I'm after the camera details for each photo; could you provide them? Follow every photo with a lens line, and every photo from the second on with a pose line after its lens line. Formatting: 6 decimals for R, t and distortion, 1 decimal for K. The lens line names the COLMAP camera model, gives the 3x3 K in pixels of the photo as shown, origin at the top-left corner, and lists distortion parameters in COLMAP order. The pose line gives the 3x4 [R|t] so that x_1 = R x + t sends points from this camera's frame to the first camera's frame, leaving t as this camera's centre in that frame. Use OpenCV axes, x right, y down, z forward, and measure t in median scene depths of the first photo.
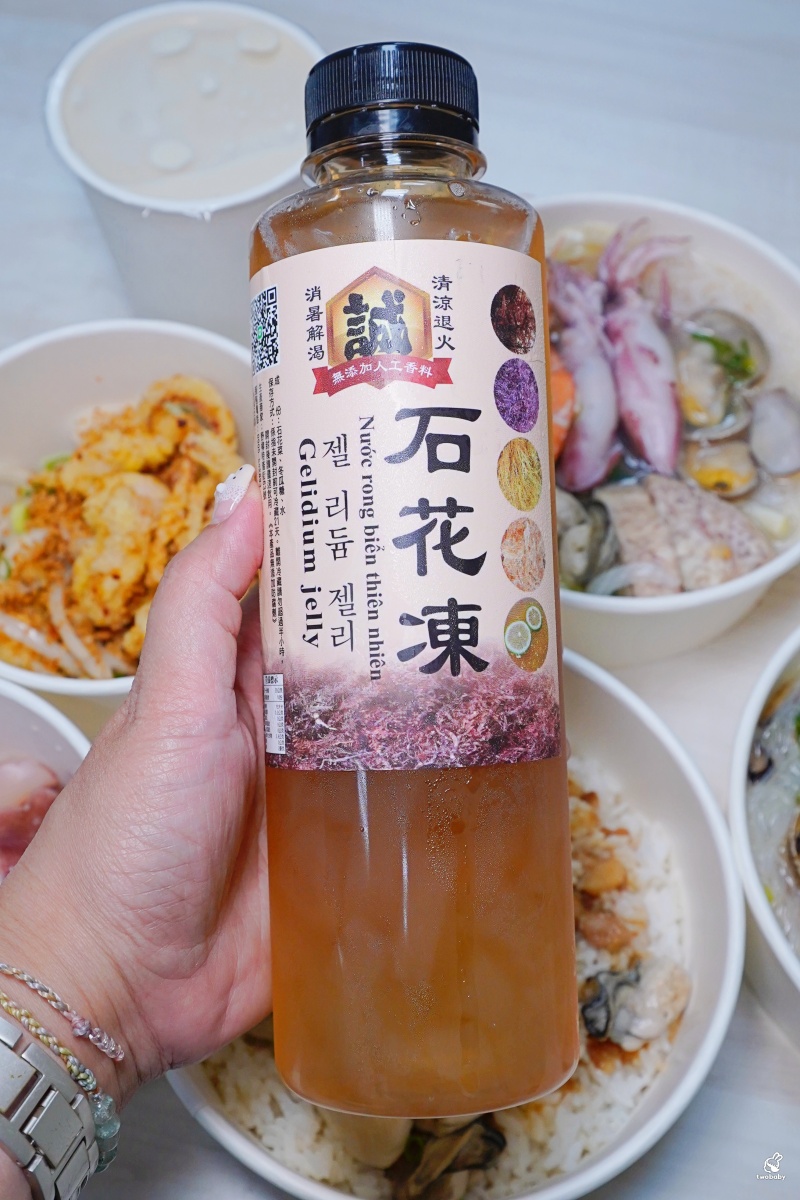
lens RADIAL K [[1424.3, 0, 405.6], [0, 1424.3, 589.1], [0, 0, 1]] dist [-0.004109, 0.000000]
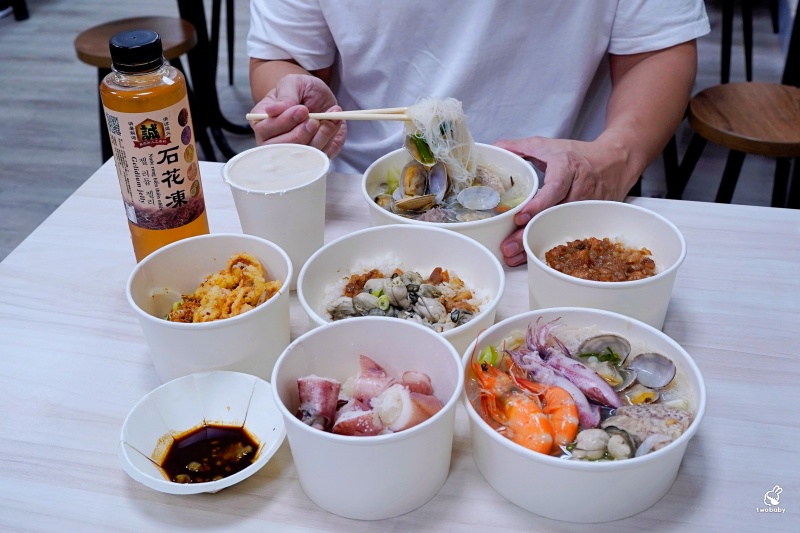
lens RADIAL K [[949.5, 0, 402.3], [0, 949.5, 272.0], [0, 0, 1]] dist [-0.004109, 0.000000]
pose [[0.922287, -0.203549, 0.328563, -0.312833], [-0.033813, 0.804337, 0.593211, -1.433423], [-0.385023, -0.558220, 0.734947, -1.369998]]
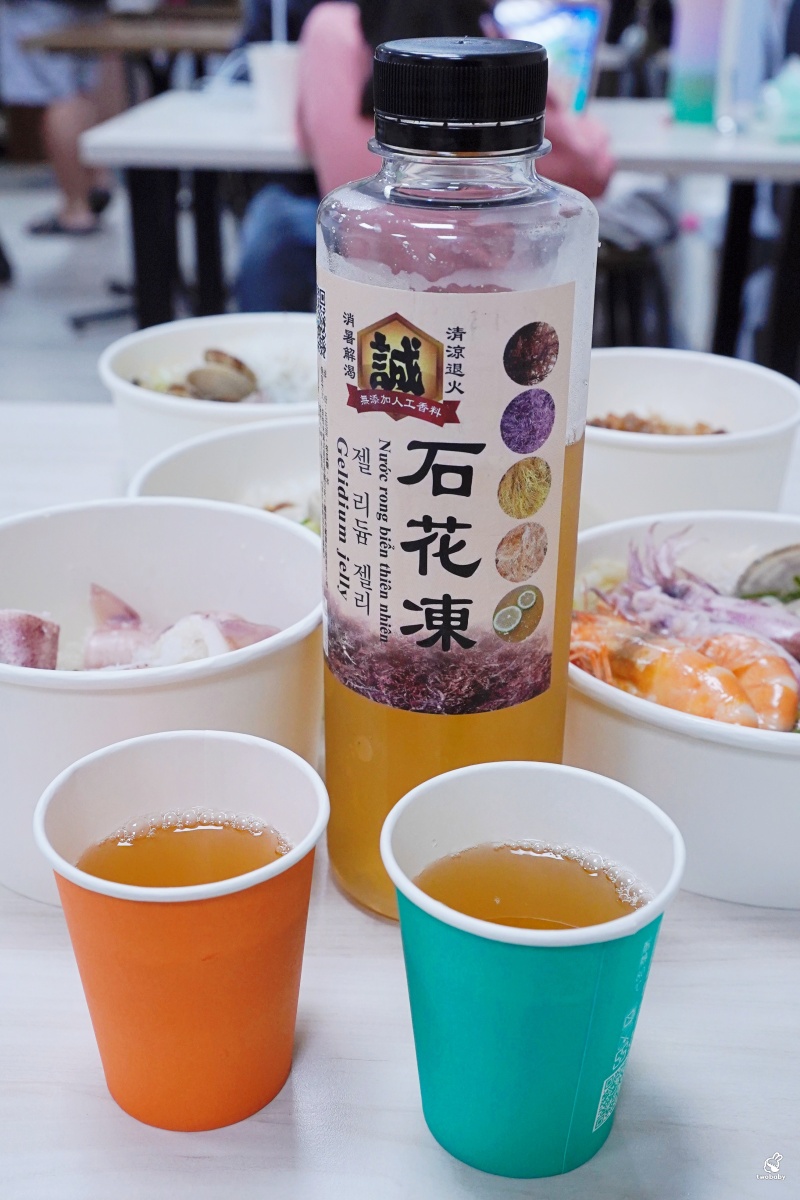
lens RADIAL K [[1424.3, 0, 402.3], [0, 1424.3, 595.9], [0, 0, 1]] dist [-0.004109, 0.000000]
pose [[0.956765, 0.169586, -0.236308, 0.278494], [-0.033322, 0.870997, 0.490158, -0.574819], [0.288948, -0.461091, 0.838990, -0.016499]]
